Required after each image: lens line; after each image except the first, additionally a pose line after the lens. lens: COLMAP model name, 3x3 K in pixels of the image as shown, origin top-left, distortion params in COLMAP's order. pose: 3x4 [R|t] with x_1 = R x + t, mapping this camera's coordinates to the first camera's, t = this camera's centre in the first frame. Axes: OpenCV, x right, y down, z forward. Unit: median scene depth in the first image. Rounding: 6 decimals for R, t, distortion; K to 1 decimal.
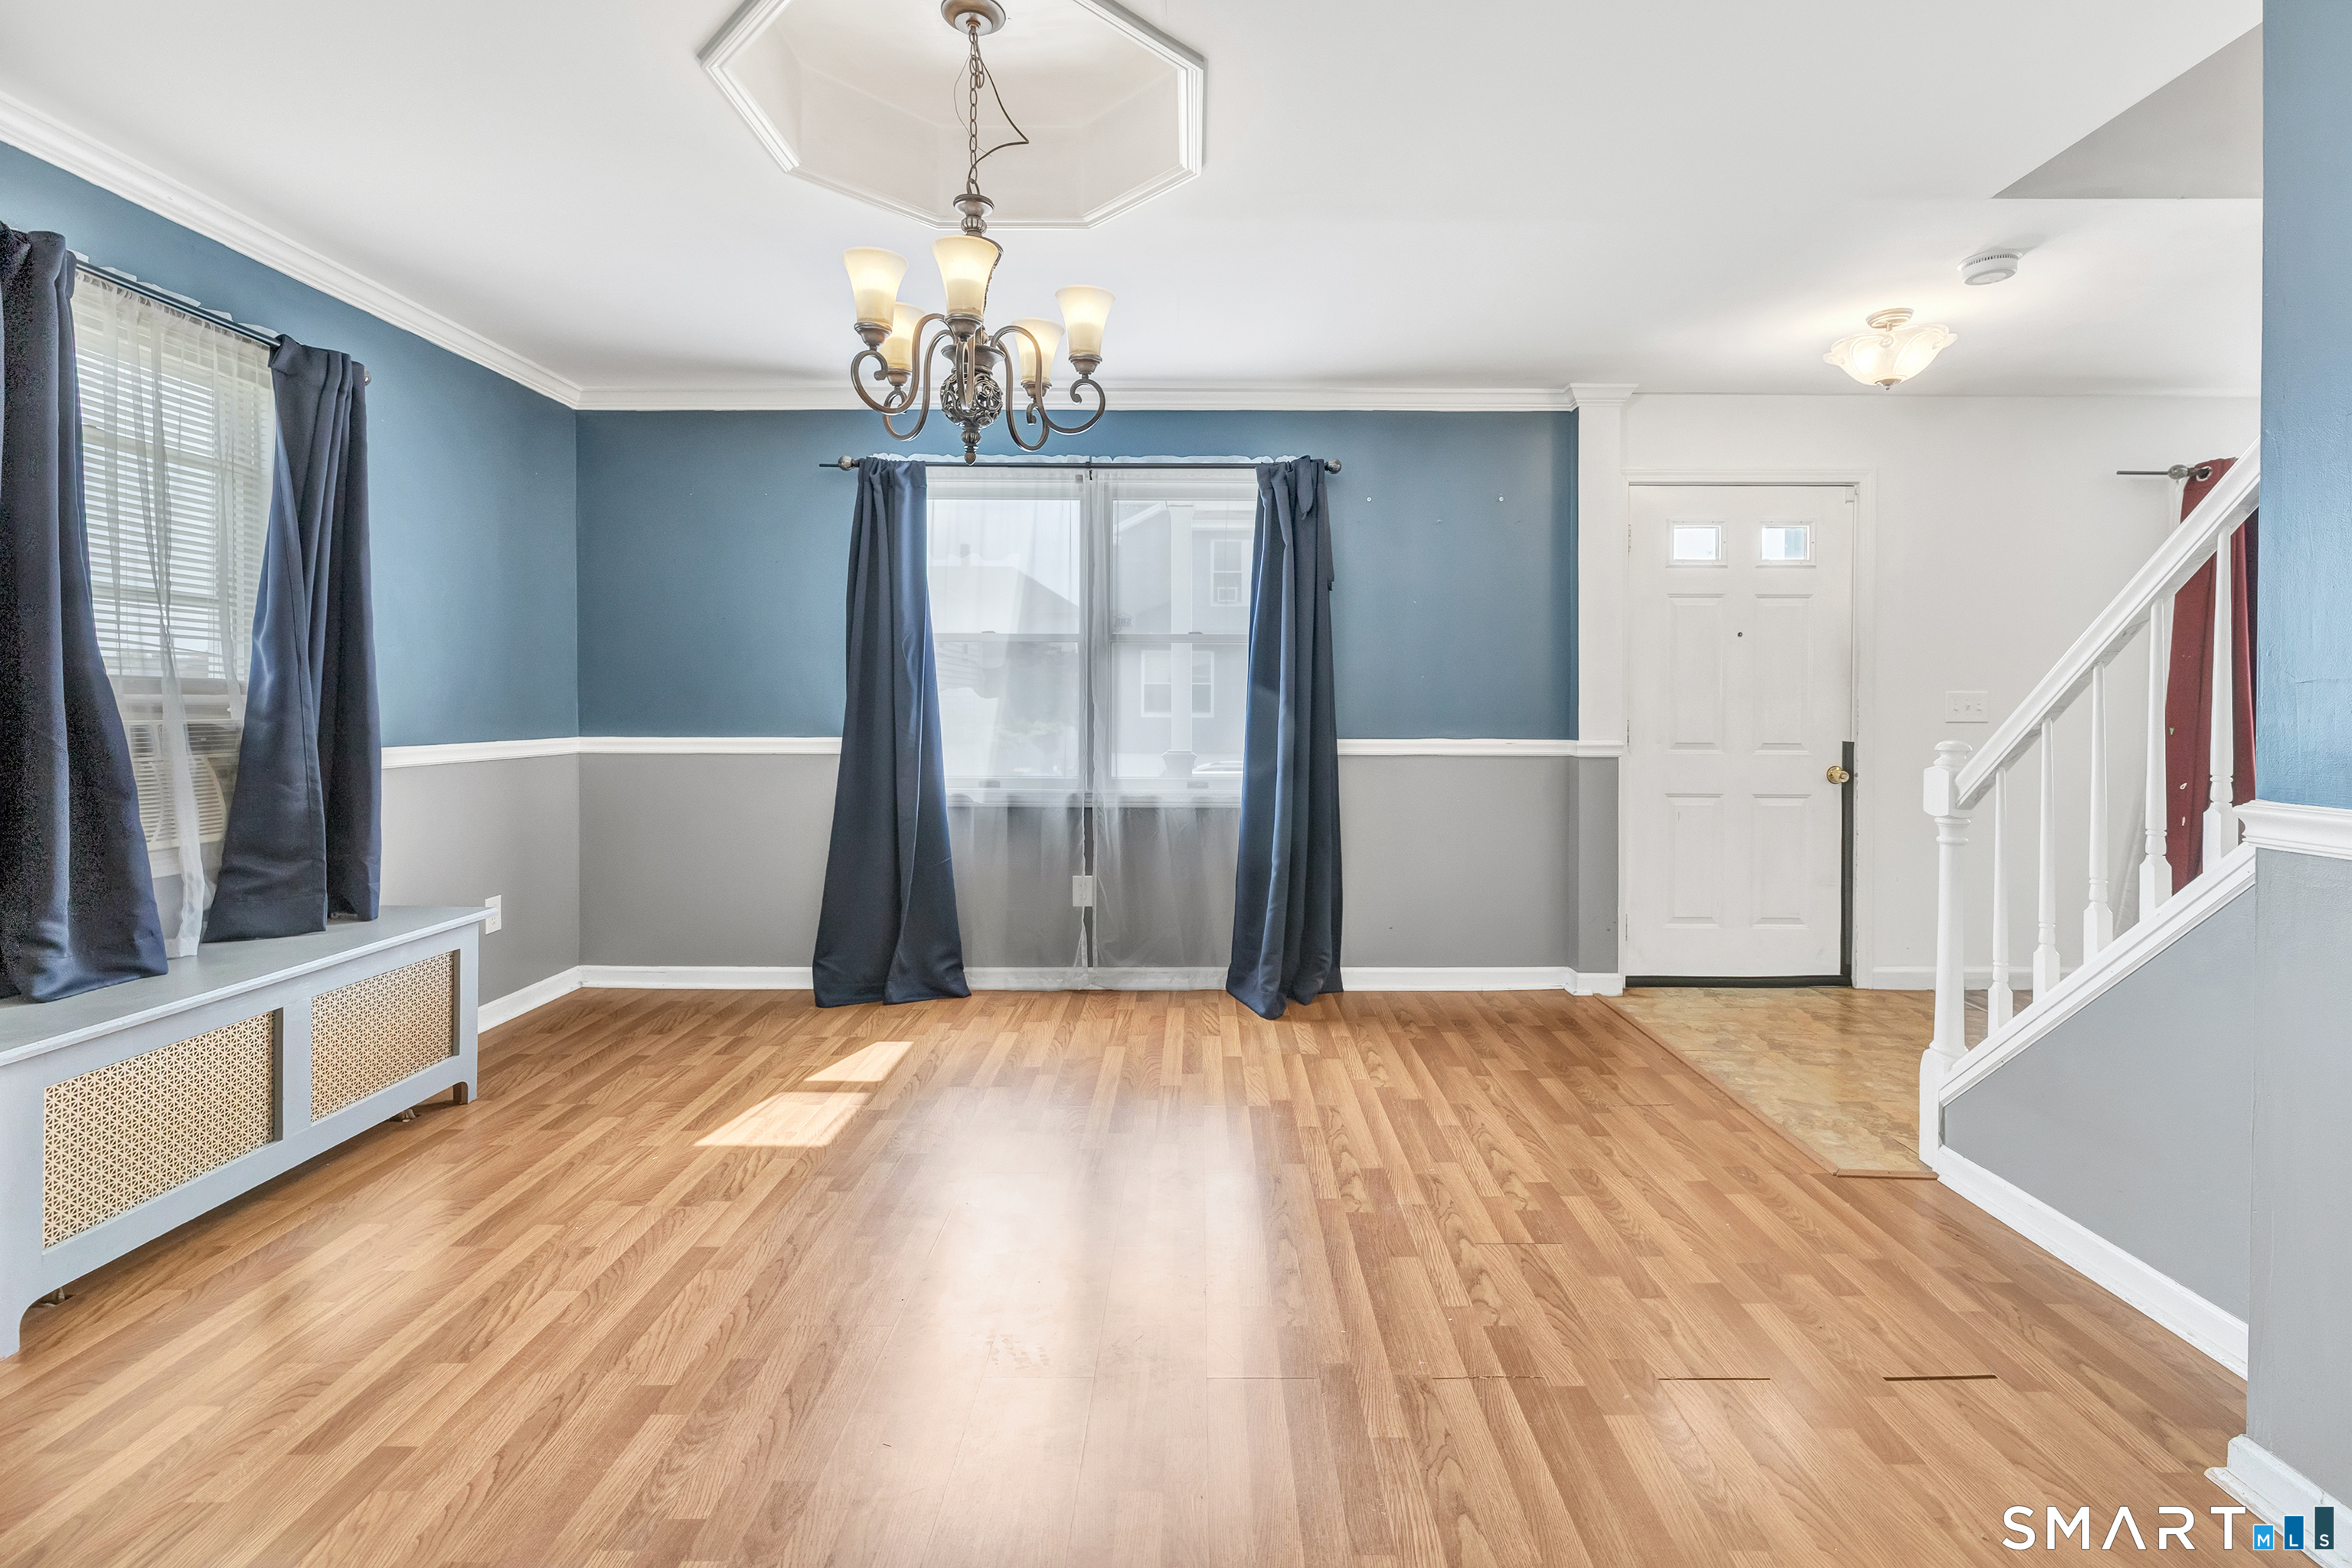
lens RADIAL K [[1108.8, 0, 1250.8], [0, 1108.8, 703.5], [0, 0, 1]] dist [-0.000594, 0.000016]
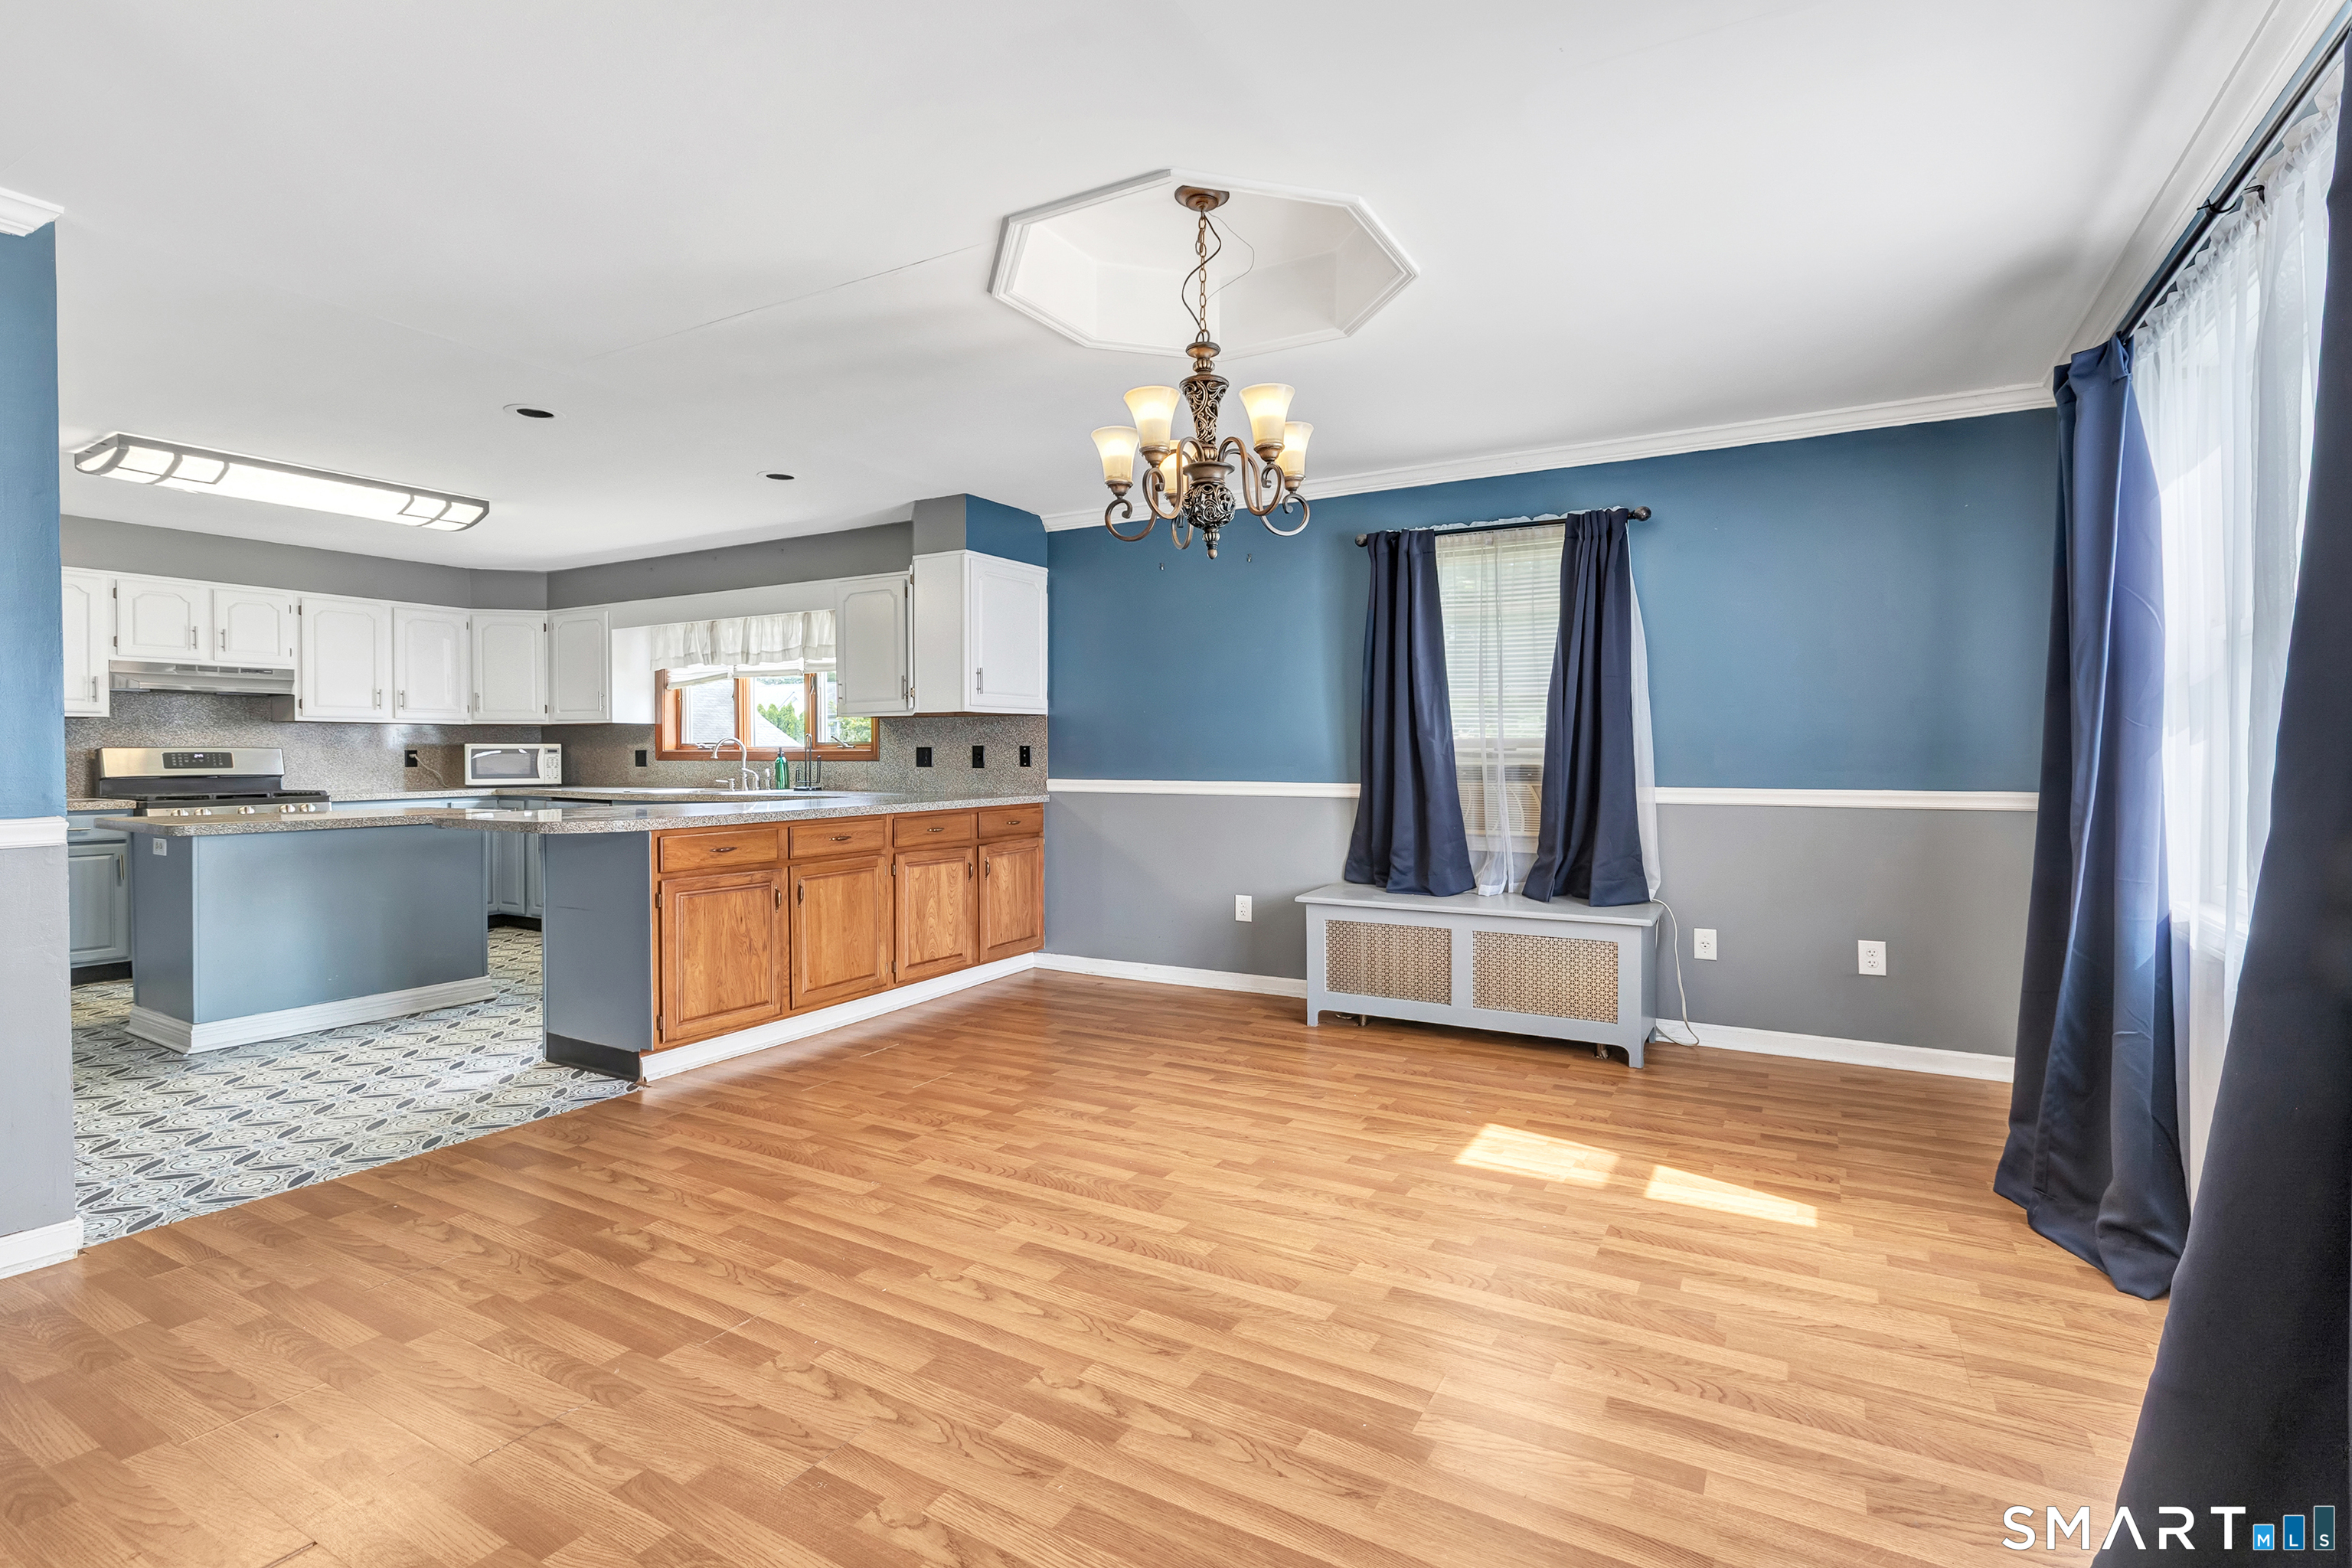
lens RADIAL K [[1023.4, 0, 1241.6], [0, 1023.4, 760.6], [0, 0, 1]] dist [0.011934, -0.001970]
pose [[-0.480606, 0.010266, -0.876876, 0.786713], [-0.002461, 0.999912, 0.013055, -0.009102], [0.876933, 0.008432, -0.480538, 1.713101]]
